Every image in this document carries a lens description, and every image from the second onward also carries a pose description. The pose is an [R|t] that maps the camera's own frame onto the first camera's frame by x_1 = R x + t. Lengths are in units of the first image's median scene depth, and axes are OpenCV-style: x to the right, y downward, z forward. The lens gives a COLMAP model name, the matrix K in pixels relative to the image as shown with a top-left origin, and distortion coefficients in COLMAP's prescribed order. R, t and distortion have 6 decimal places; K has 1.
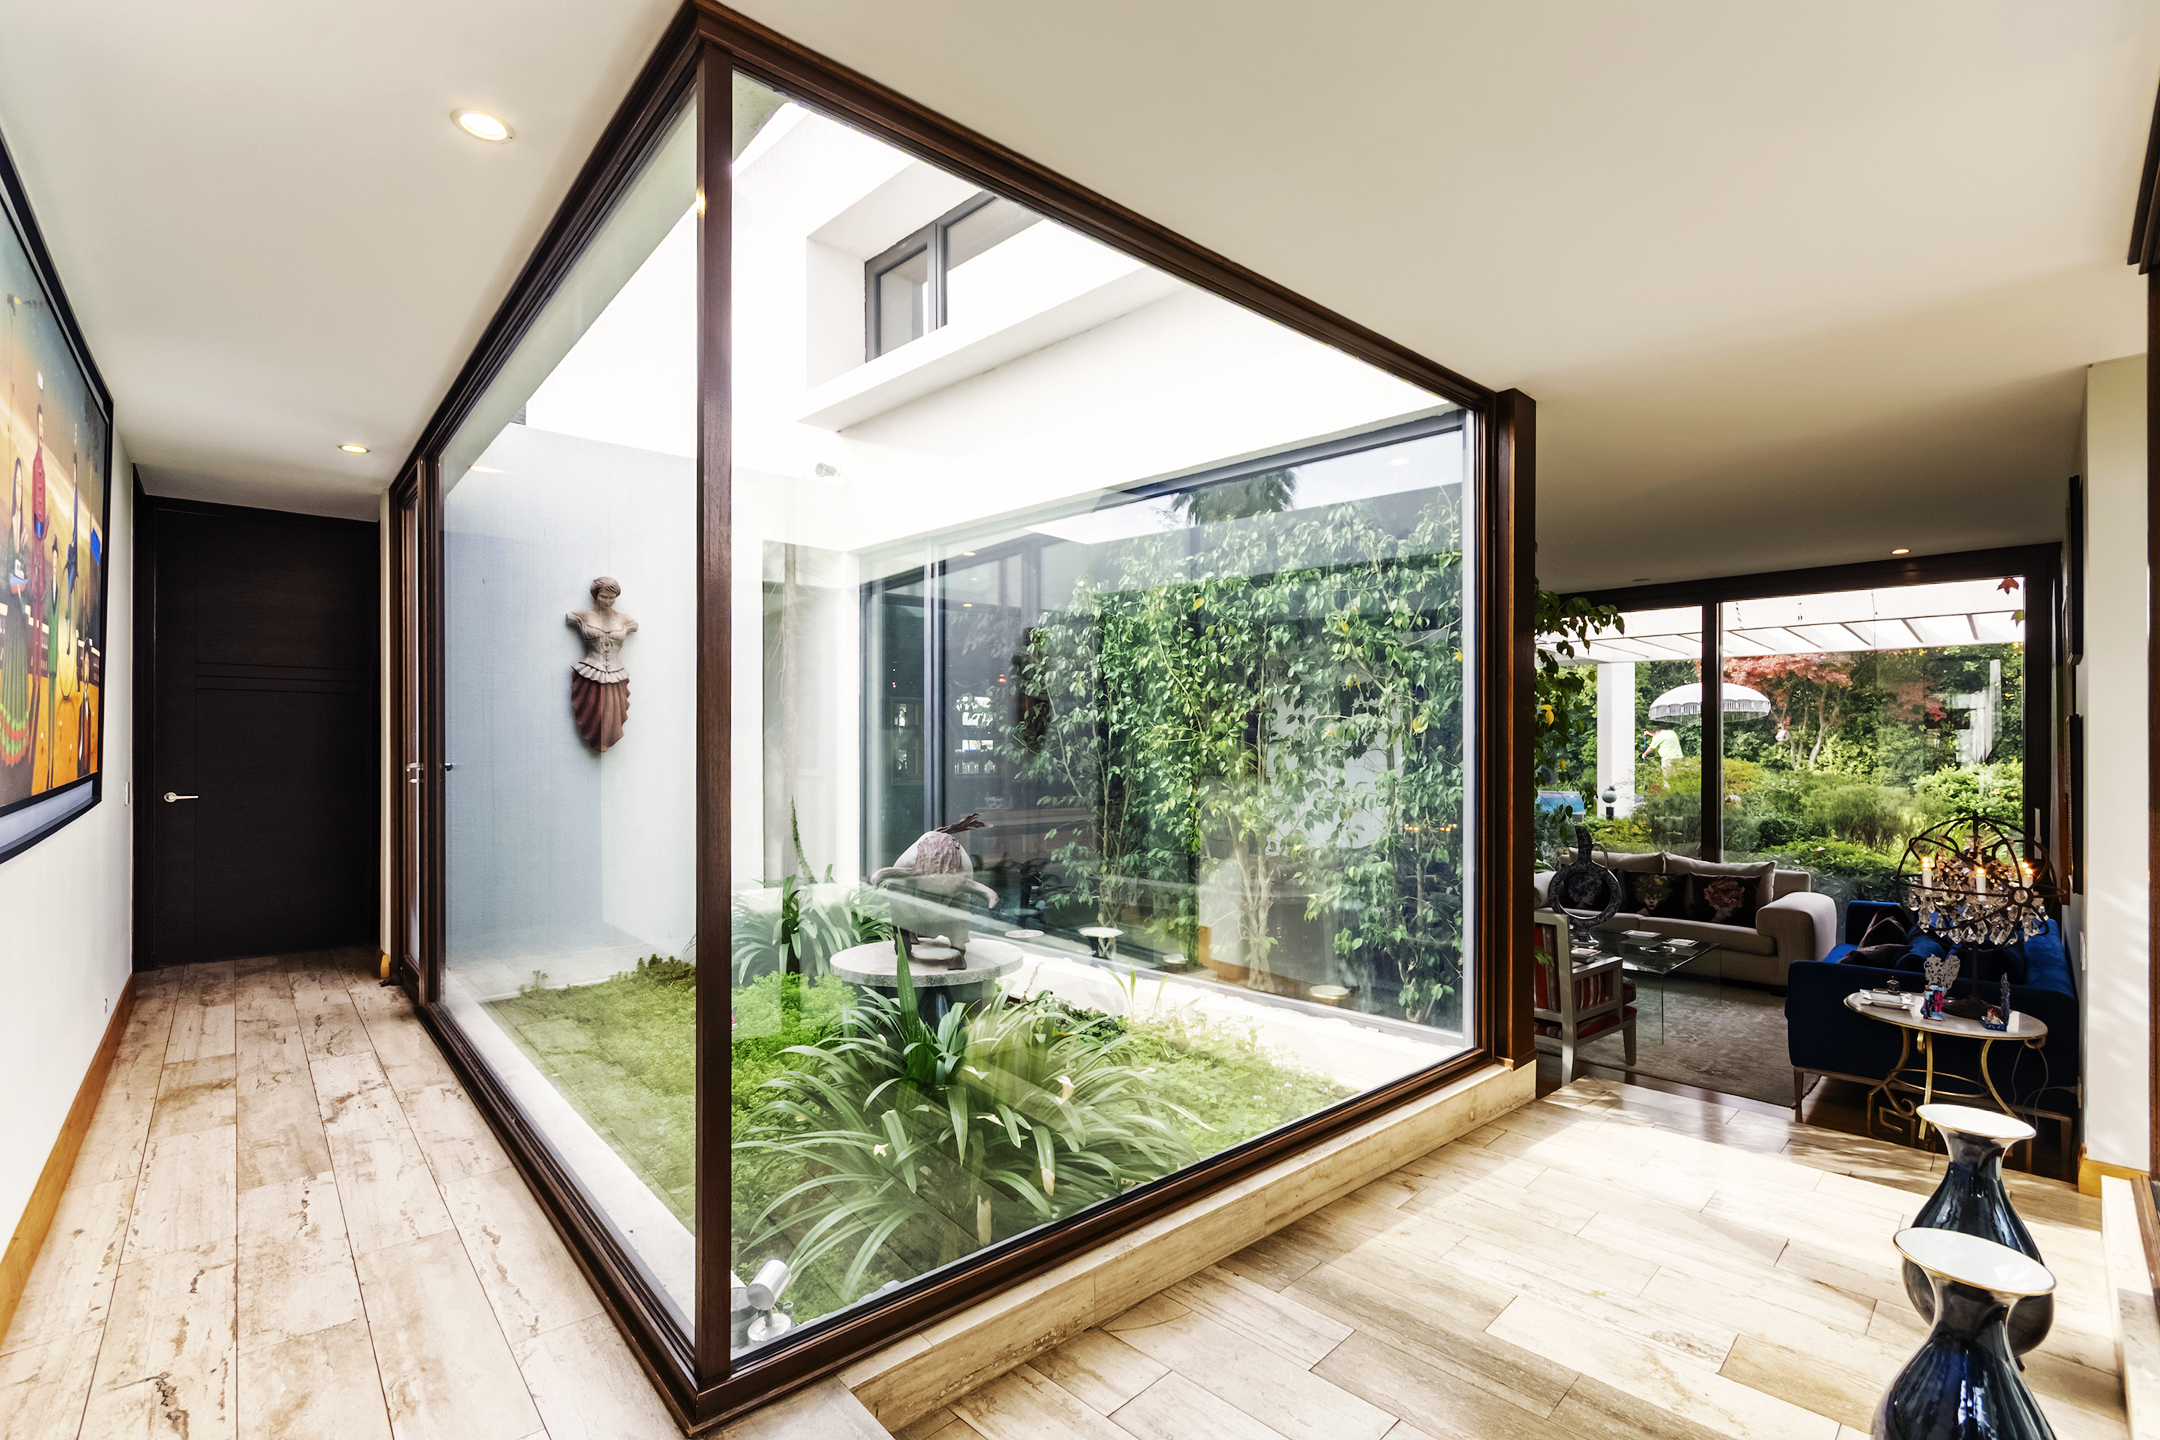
lens RADIAL K [[980.5, 0, 1088.1], [0, 980.5, 750.4], [0, 0, 1]] dist [0.009501, 0.000401]
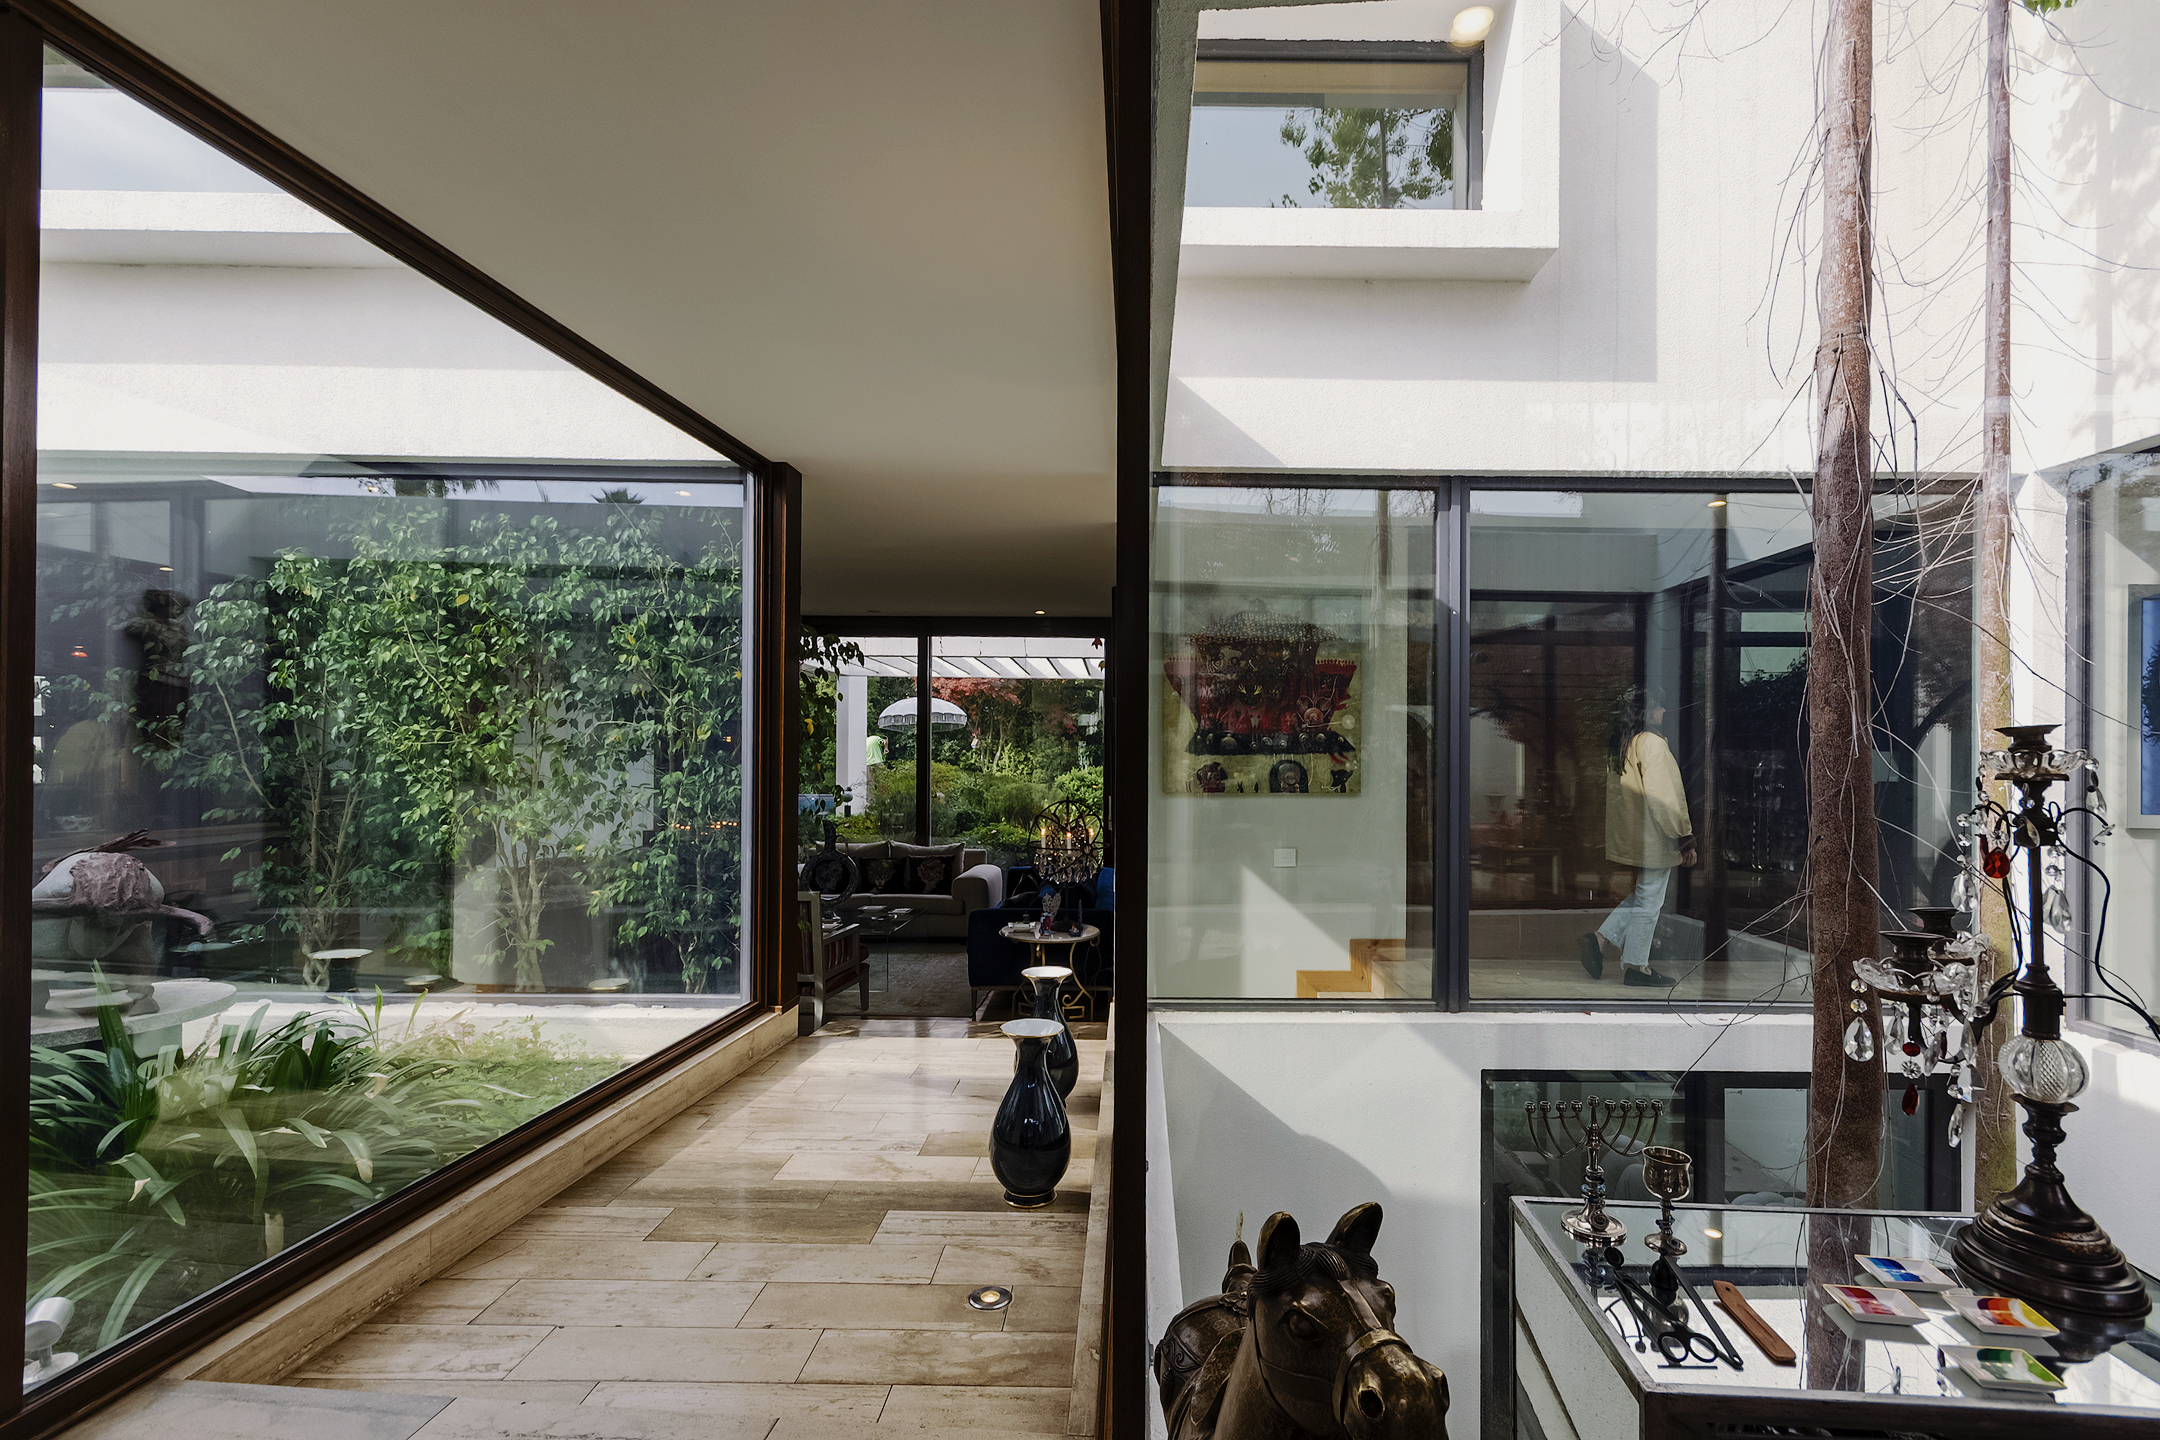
lens RADIAL K [[980.5, 0, 1088.1], [0, 980.5, 750.4], [0, 0, 1]] dist [0.009501, 0.000401]
pose [[0.745539, 0.007613, 0.666419, -0.073790], [-0.004906, 0.999970, -0.005935, -0.000382], [-0.666444, 0.001155, 0.745554, -0.123763]]
